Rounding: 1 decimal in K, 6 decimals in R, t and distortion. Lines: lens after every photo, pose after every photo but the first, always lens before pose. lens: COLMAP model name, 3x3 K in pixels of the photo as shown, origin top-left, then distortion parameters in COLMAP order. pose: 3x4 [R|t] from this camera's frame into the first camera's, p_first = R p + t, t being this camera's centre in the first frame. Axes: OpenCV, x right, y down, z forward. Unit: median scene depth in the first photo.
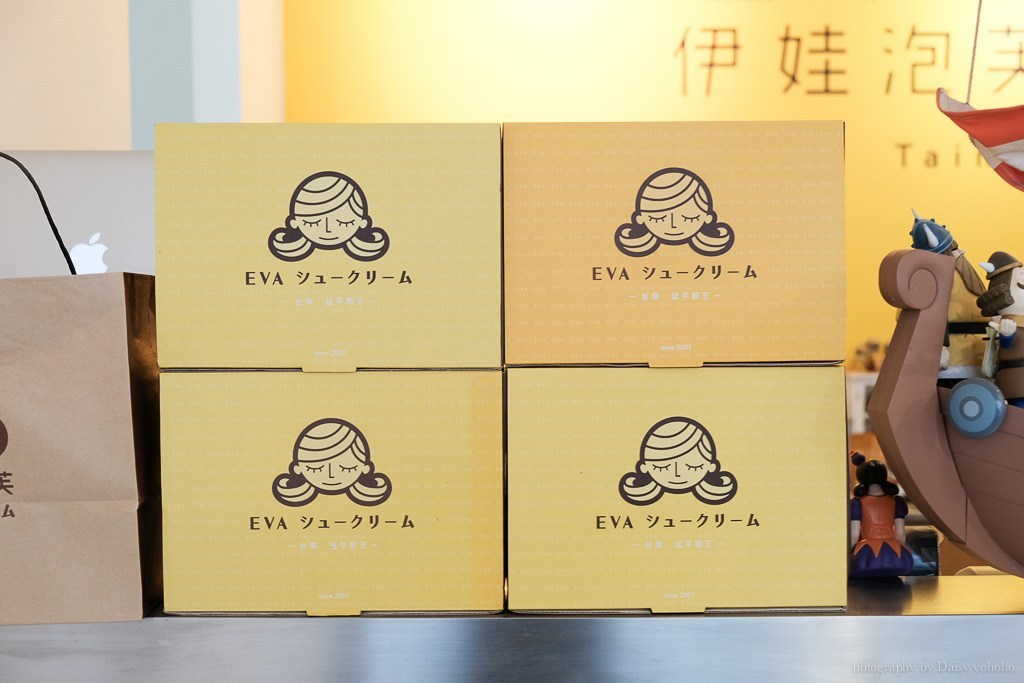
lens RADIAL K [[1246.5, 0, 511.7], [0, 1246.5, 340.2], [0, 0, 1]] dist [-0.029947, 0.000000]
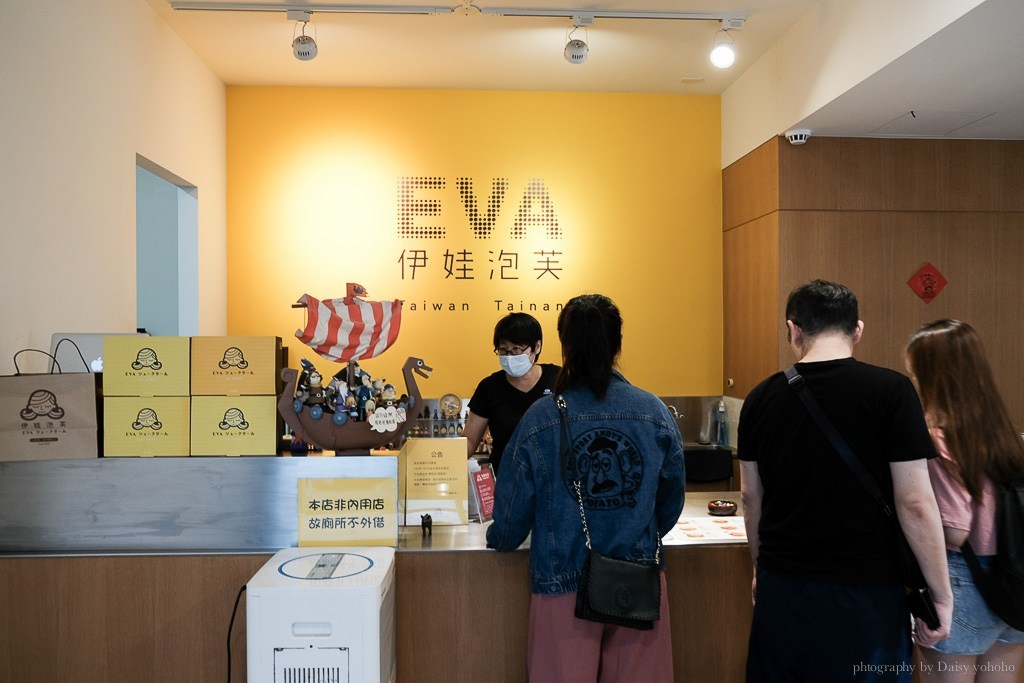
lens RADIAL K [[794.6, 0, 512.4], [0, 794.6, 344.3], [0, 0, 1]] dist [0.004578, 0.002238]
pose [[0.998356, 0.007531, 0.056815, 0.260031], [-0.005037, 0.999023, -0.043904, -0.011109], [-0.057090, 0.043546, 0.997419, -0.484404]]
